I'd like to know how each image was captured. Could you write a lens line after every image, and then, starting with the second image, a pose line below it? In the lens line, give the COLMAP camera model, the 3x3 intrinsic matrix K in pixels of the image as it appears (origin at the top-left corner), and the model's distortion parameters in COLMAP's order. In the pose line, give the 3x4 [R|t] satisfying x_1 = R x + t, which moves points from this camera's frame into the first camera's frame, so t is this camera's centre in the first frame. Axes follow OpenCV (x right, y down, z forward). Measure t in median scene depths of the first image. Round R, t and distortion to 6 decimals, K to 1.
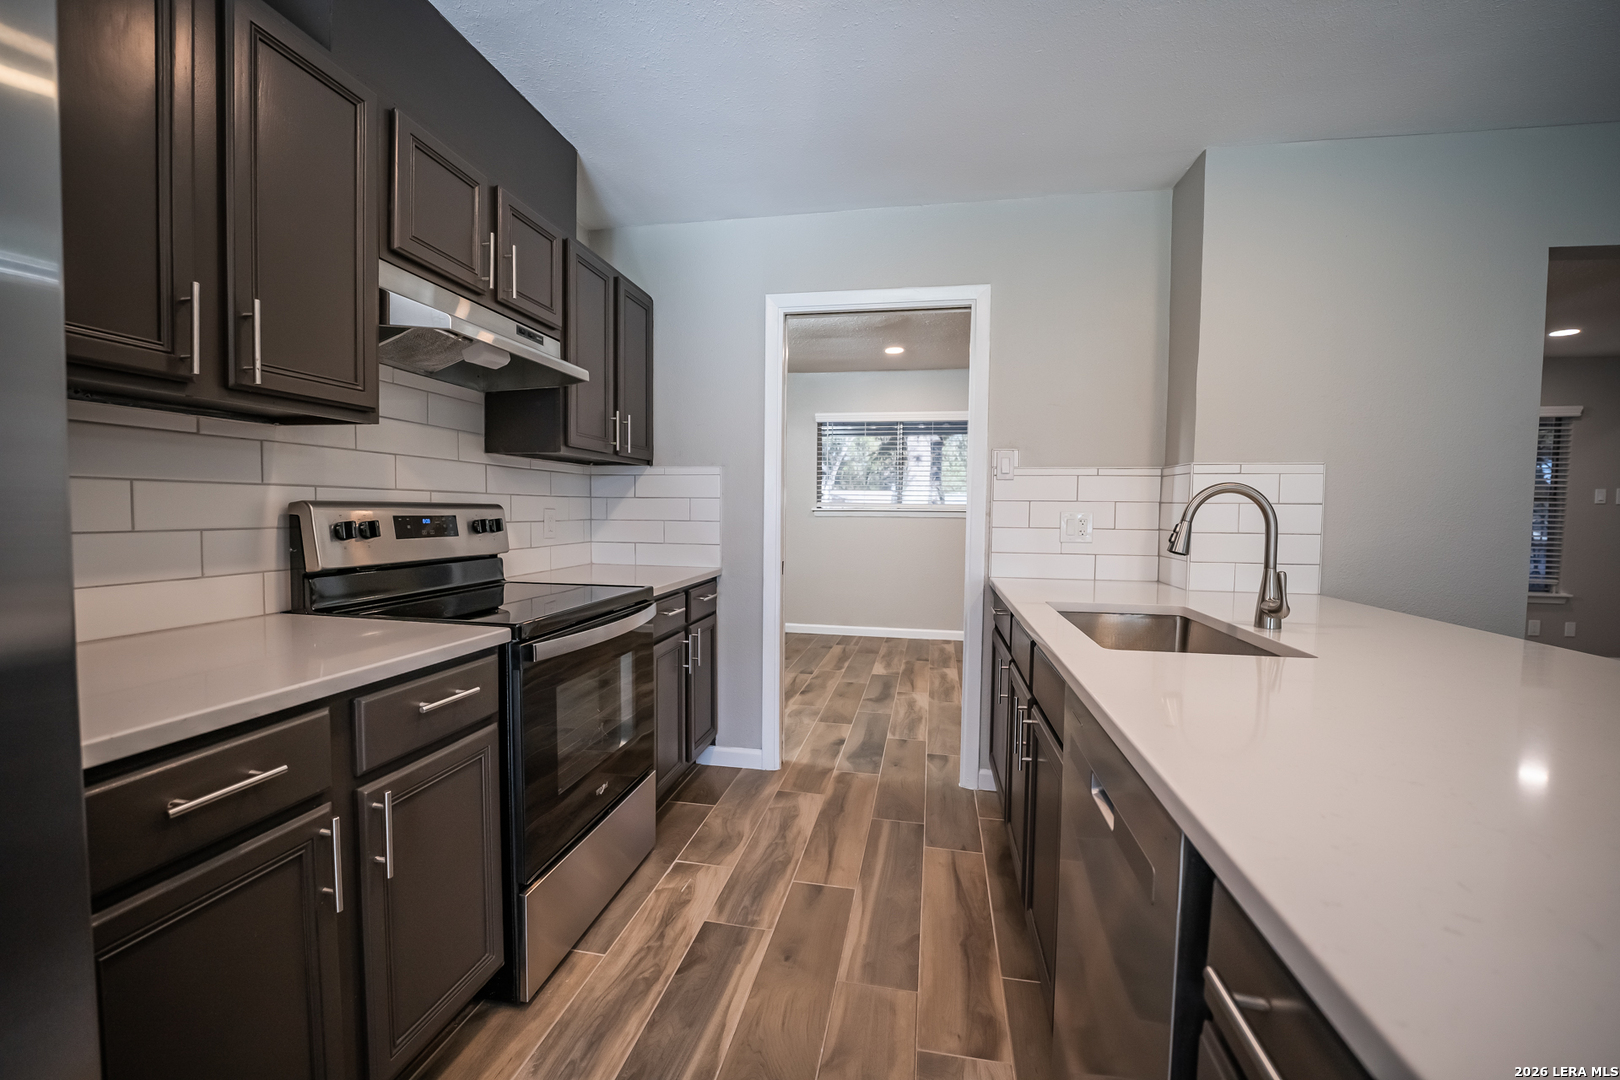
lens RADIAL K [[663.5, 0, 802.2], [0, 663.5, 542.9], [0, 0, 1]] dist [-0.030454, 0.003469]
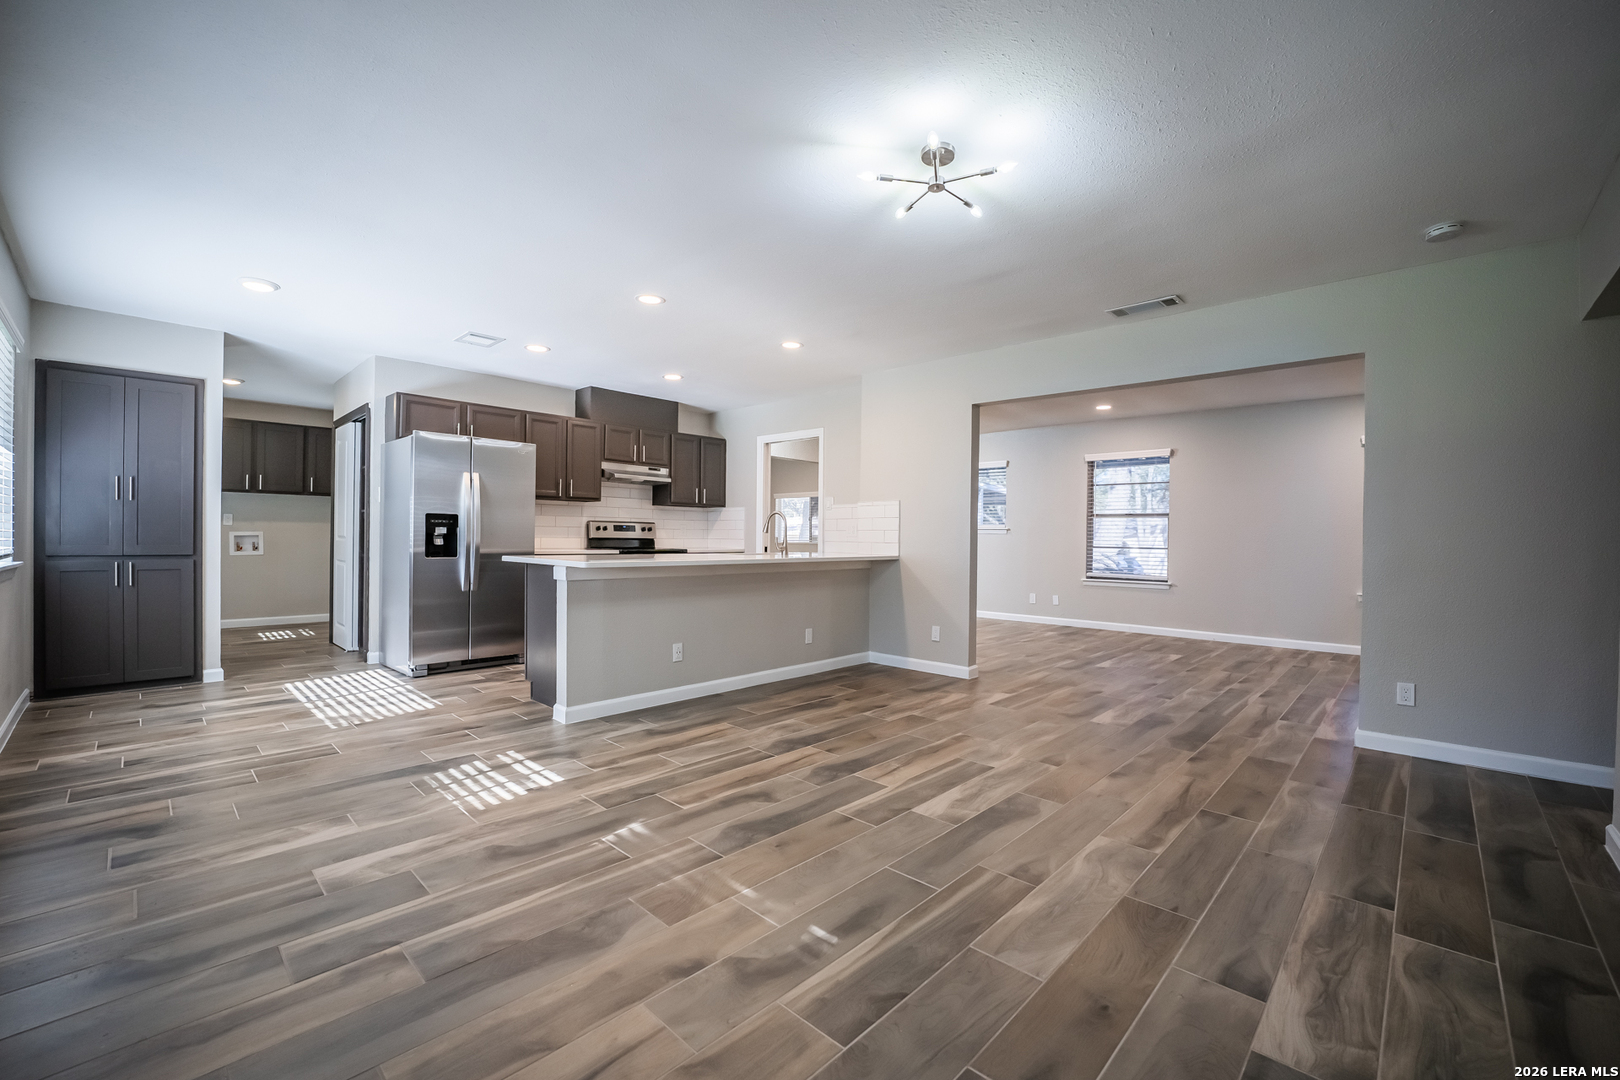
lens RADIAL K [[663.5, 0, 798.4], [0, 663.5, 537.0], [0, 0, 1]] dist [-0.030454, 0.003469]
pose [[0.841765, -0.001877, -0.539840, 1.907834], [-0.028859, 0.998408, -0.048471, 0.149401], [0.539071, 0.056380, 0.840371, -1.307646]]
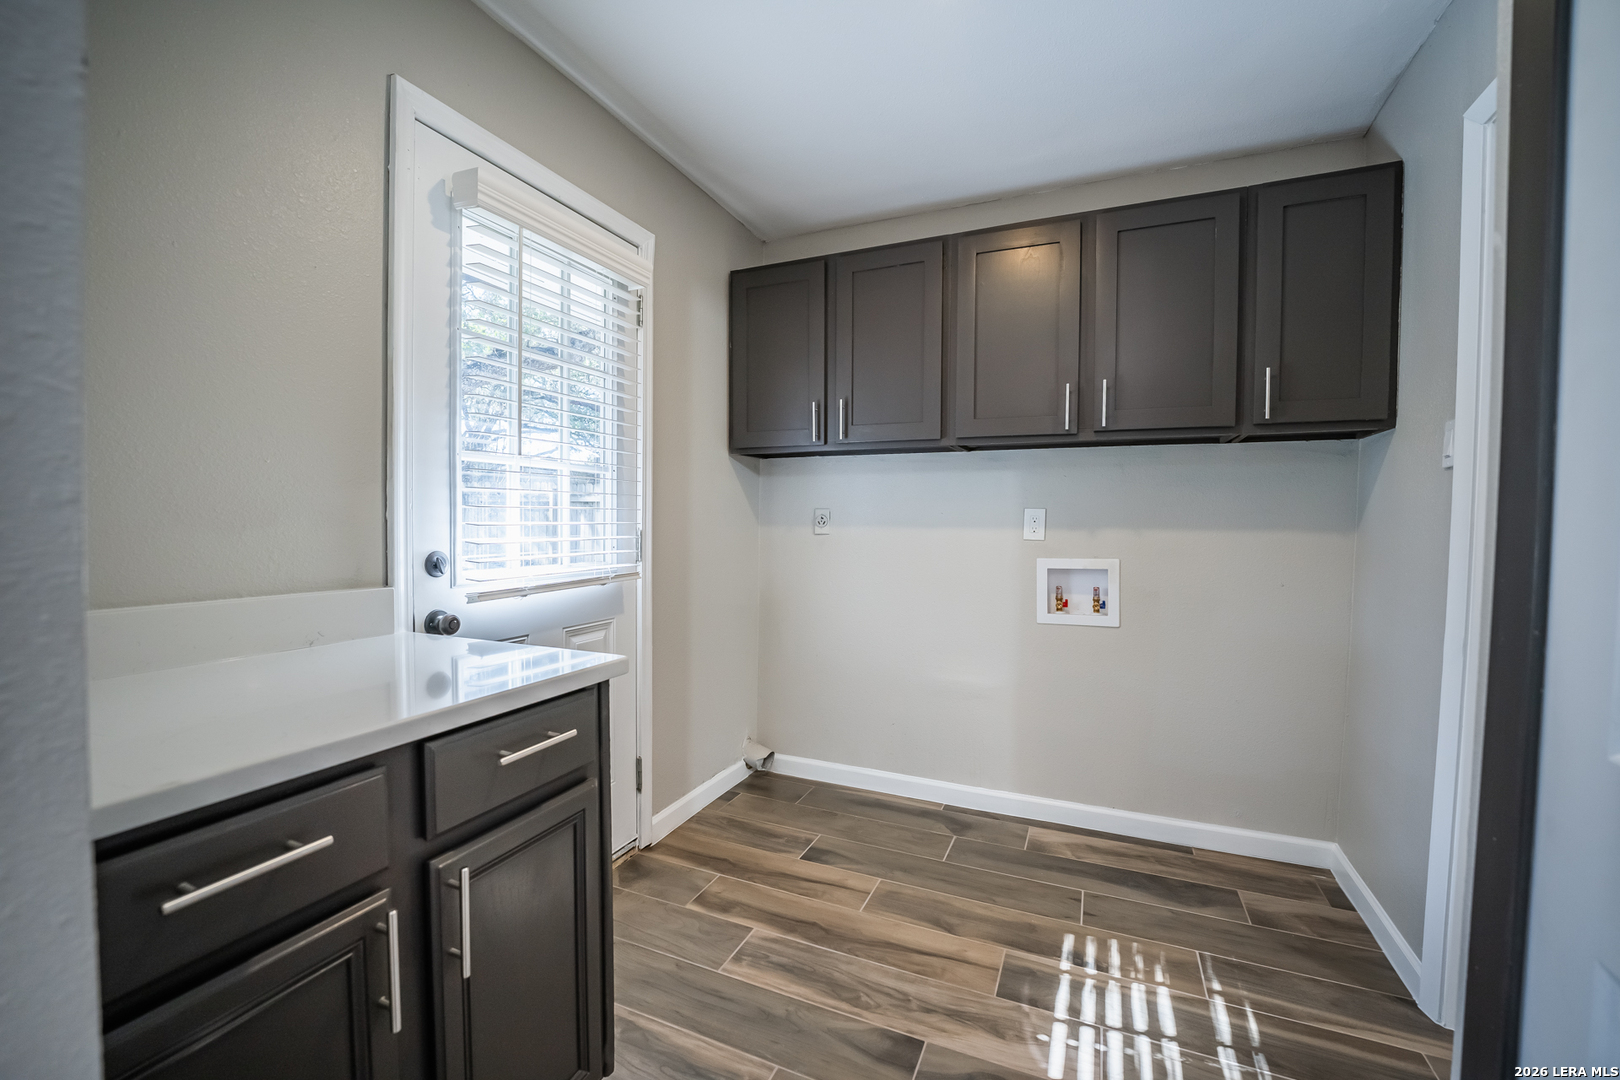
lens RADIAL K [[663.5, 0, 809.2], [0, 663.5, 539.9], [0, 0, 1]] dist [-0.030454, 0.003469]
pose [[-0.206808, 0.024368, -0.978078, -1.062859], [-0.057617, 0.997651, 0.037038, -0.009865], [0.976683, 0.064013, -0.204919, -0.245270]]
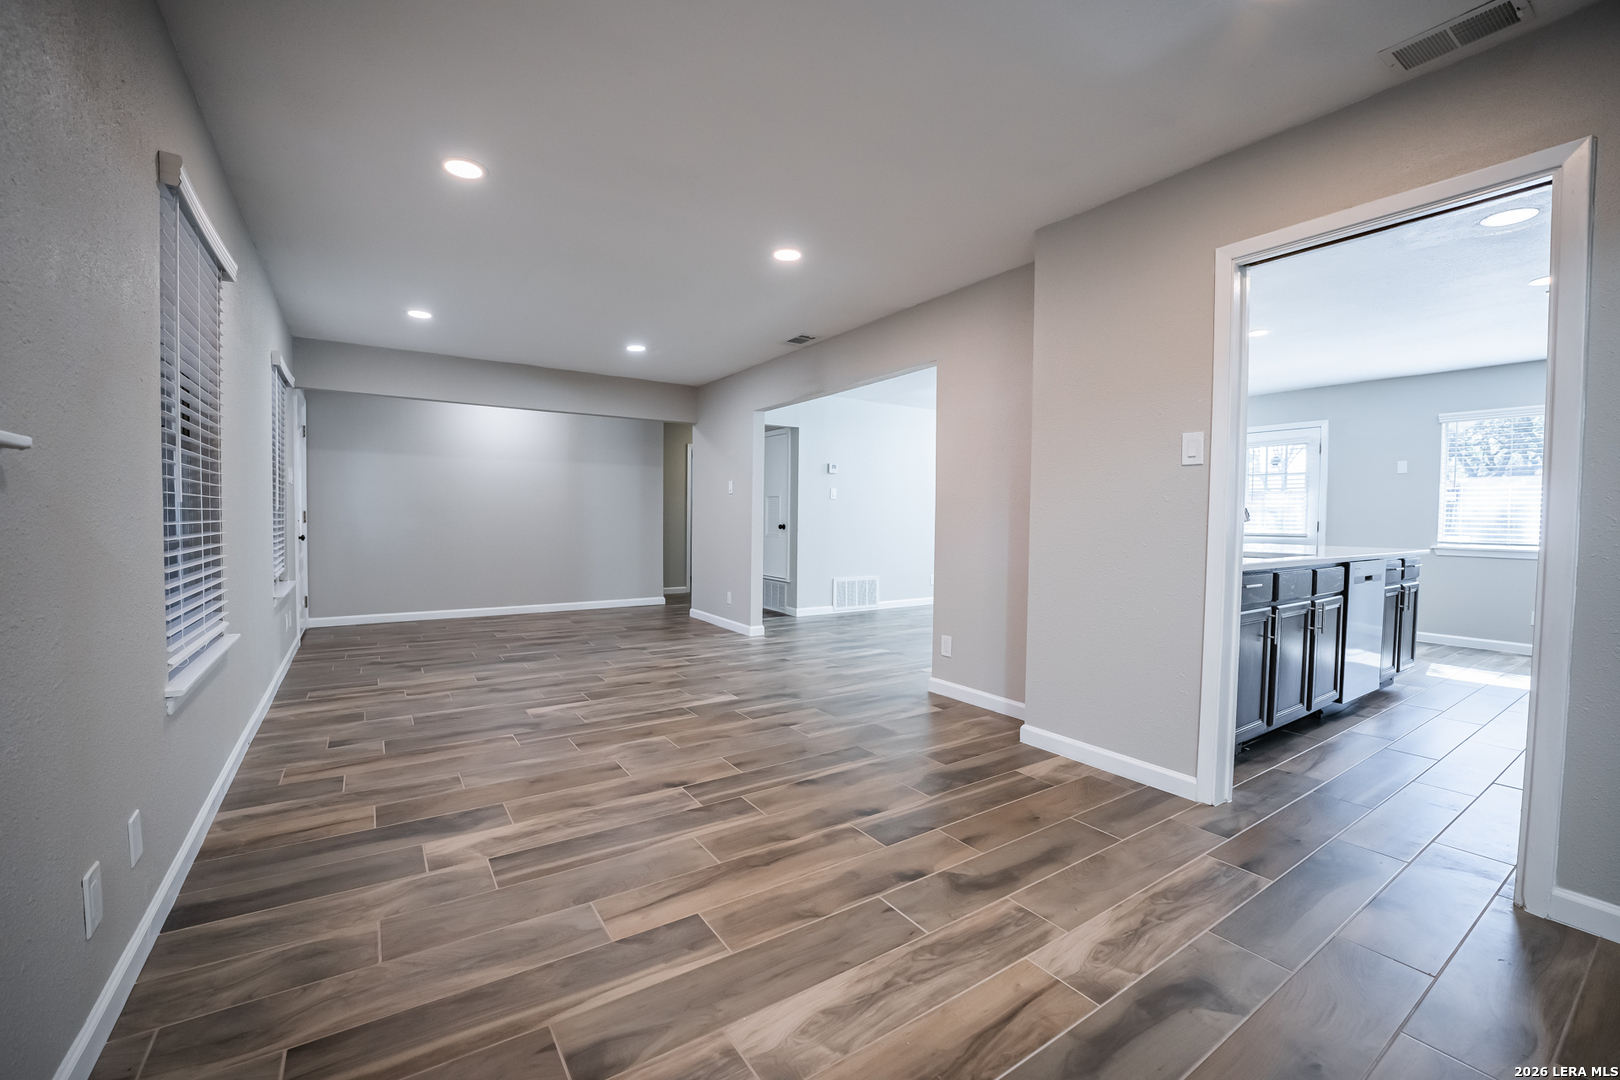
lens RADIAL K [[663.5, 0, 798.9], [0, 663.5, 539.7], [0, 0, 1]] dist [-0.030454, 0.003469]
pose [[-0.705966, -0.042509, 0.706969, 0.054488], [0.018378, 0.996762, 0.078285, -0.091851], [-0.708007, 0.068260, -0.702899, 2.746696]]
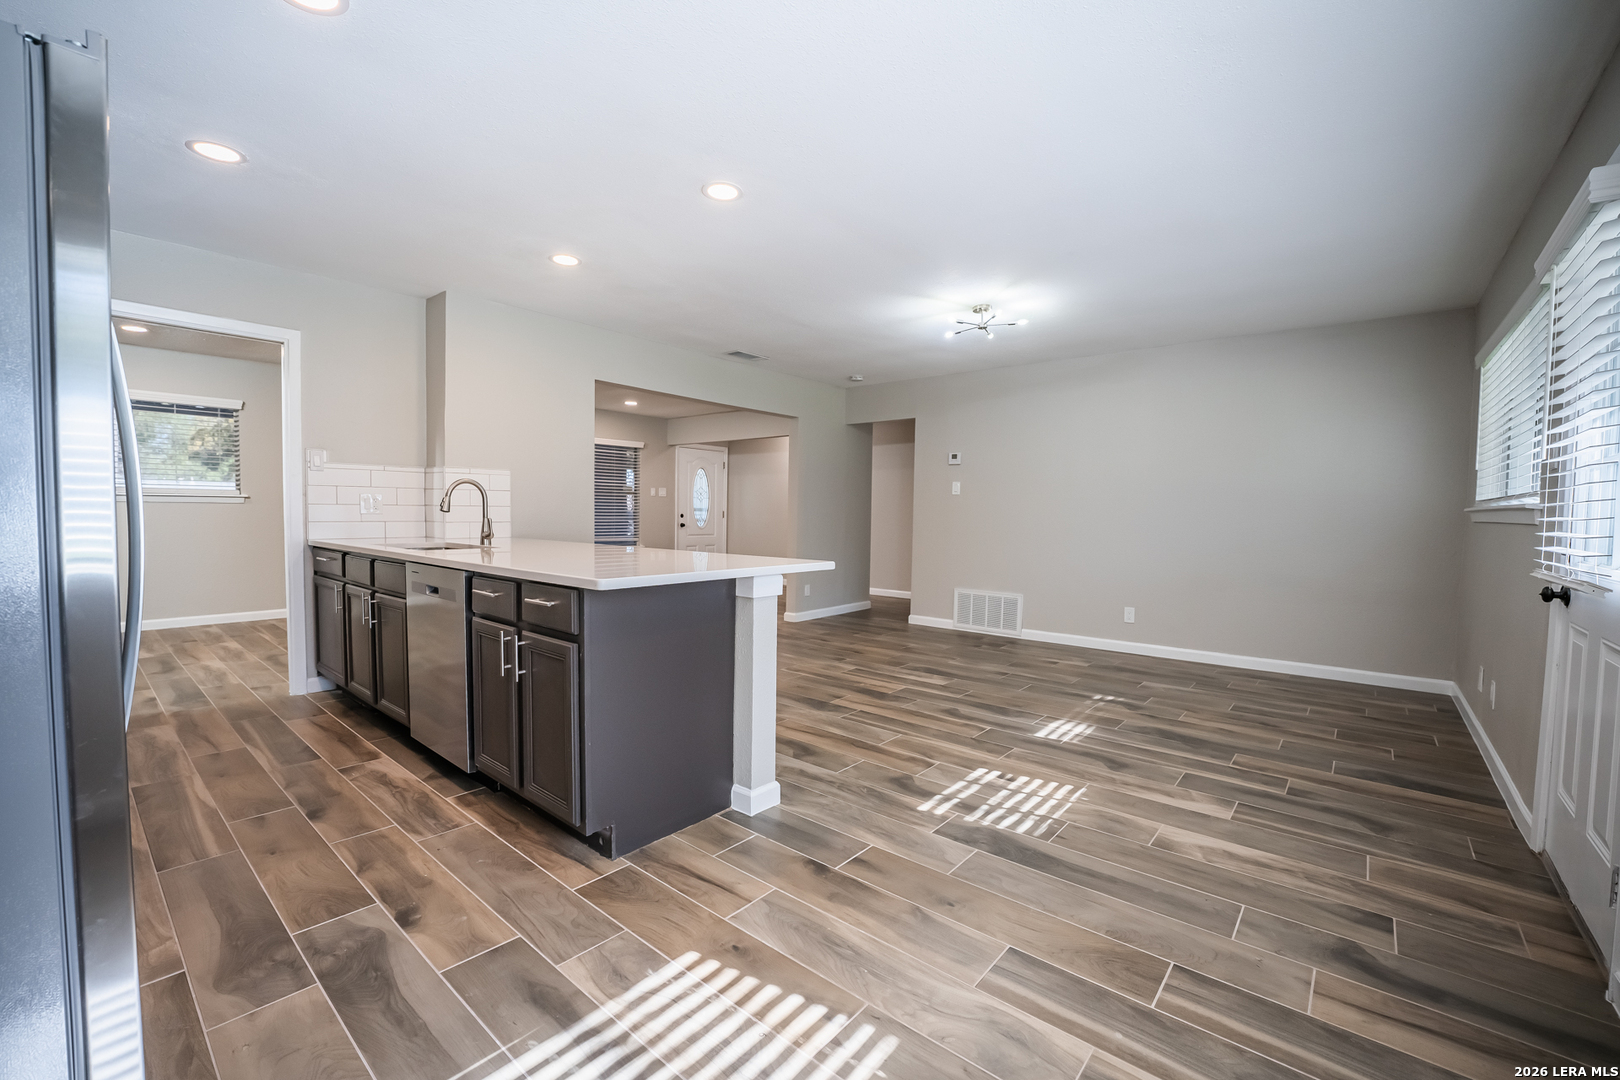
lens RADIAL K [[663.5, 0, 799.0], [0, 663.5, 546.1], [0, 0, 1]] dist [-0.030454, 0.003469]
pose [[0.494384, -0.049945, 0.867807, -0.534678], [0.035165, 0.998680, 0.037444, 0.066087], [-0.868532, 0.012005, 0.495488, -0.784129]]
